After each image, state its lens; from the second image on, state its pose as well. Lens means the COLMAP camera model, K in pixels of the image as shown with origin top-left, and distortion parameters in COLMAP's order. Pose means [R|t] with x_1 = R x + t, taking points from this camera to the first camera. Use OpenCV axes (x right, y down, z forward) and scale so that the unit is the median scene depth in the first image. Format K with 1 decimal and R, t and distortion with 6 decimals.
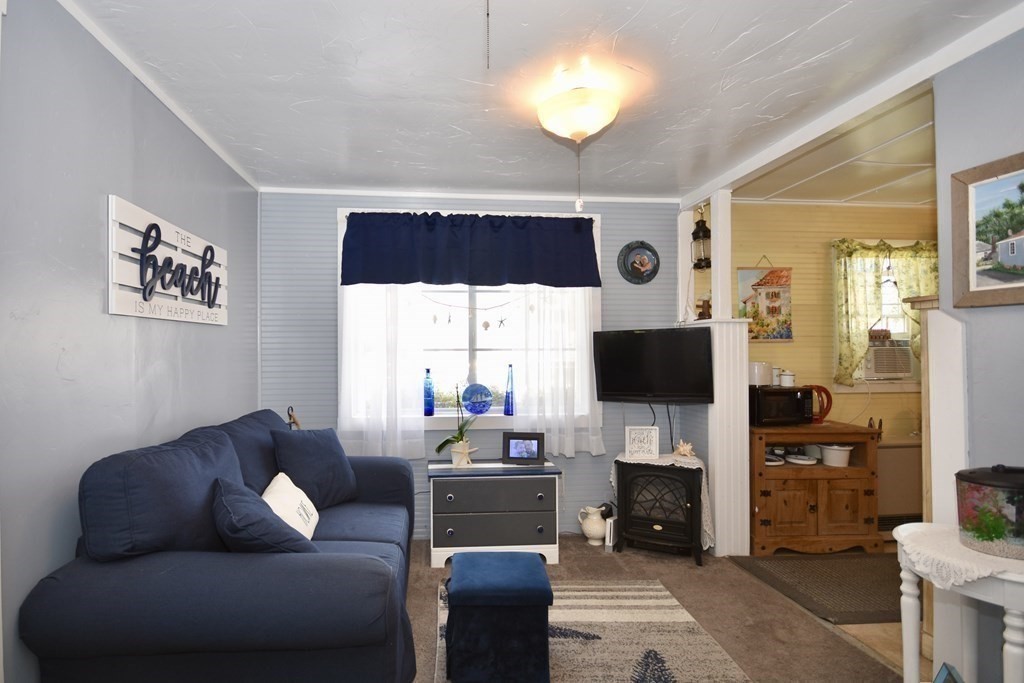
lens RADIAL K [[464.8, 0, 507.0], [0, 464.8, 345.1], [0, 0, 1]] dist [-0.003926, -0.000884]
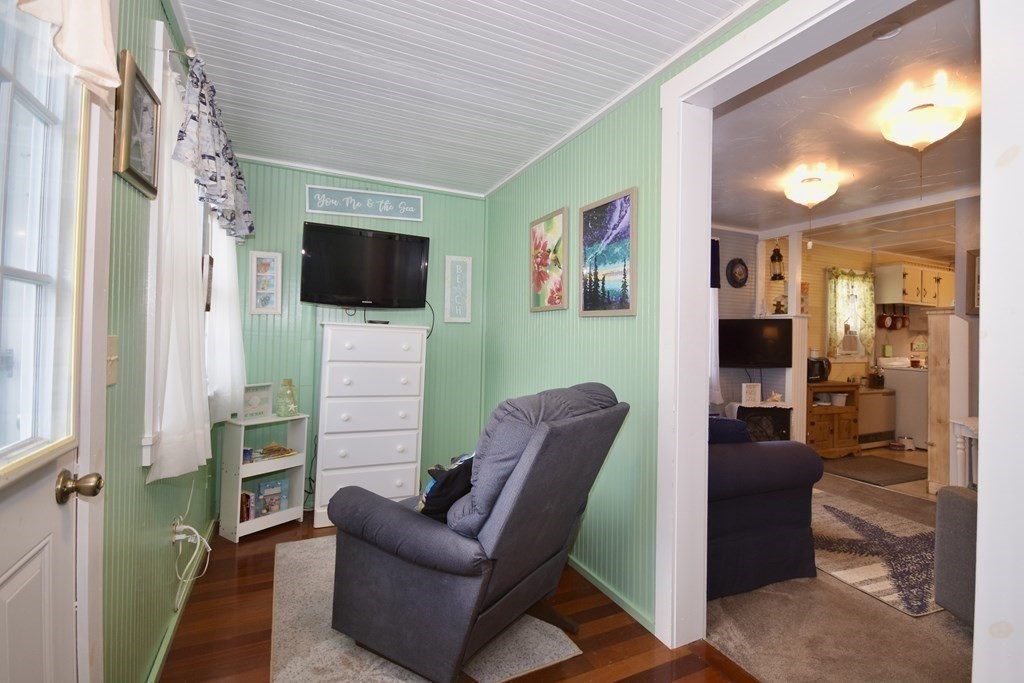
lens RADIAL K [[464.8, 0, 537.0], [0, 464.8, 330.8], [0, 0, 1]] dist [-0.003926, -0.000884]
pose [[0.933890, 0.027317, 0.356516, -0.861248], [-0.028033, 0.999602, -0.003161, 0.027875], [-0.356460, -0.007042, 0.934284, -0.151325]]
